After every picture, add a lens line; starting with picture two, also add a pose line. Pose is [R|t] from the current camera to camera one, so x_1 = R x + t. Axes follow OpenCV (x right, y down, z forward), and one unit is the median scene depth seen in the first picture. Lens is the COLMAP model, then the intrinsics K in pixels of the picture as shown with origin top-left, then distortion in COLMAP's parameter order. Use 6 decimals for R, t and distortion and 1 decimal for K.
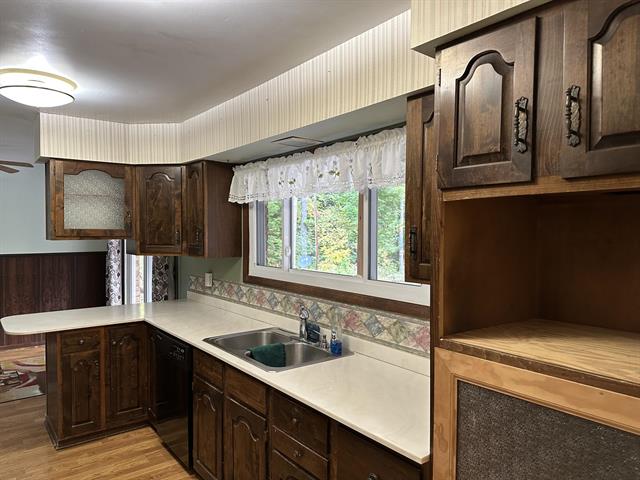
lens RADIAL K [[446.0, 0, 320.2], [0, 446.0, 240.6], [0, 0, 1]] dist [0.032732, -0.000103]
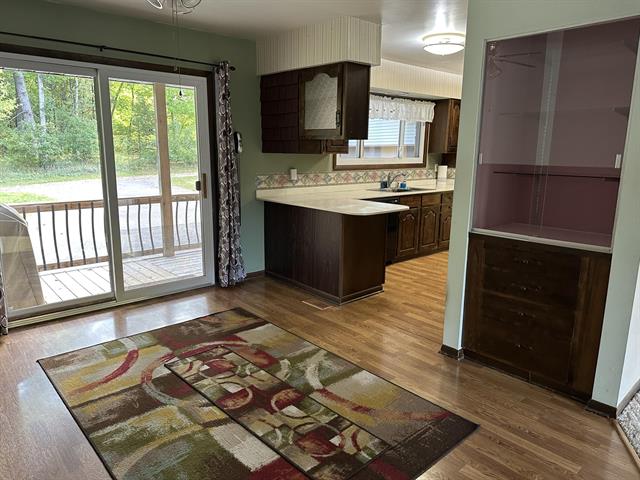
lens RADIAL K [[446.0, 0, 320.0], [0, 446.0, 240.4], [0, 0, 1]] dist [0.032732, -0.000103]
pose [[-0.069455, -0.207030, 0.975866, -1.625739], [0.007123, 0.978101, 0.208011, 0.010347], [-0.997560, 0.021398, -0.066459, 1.102879]]
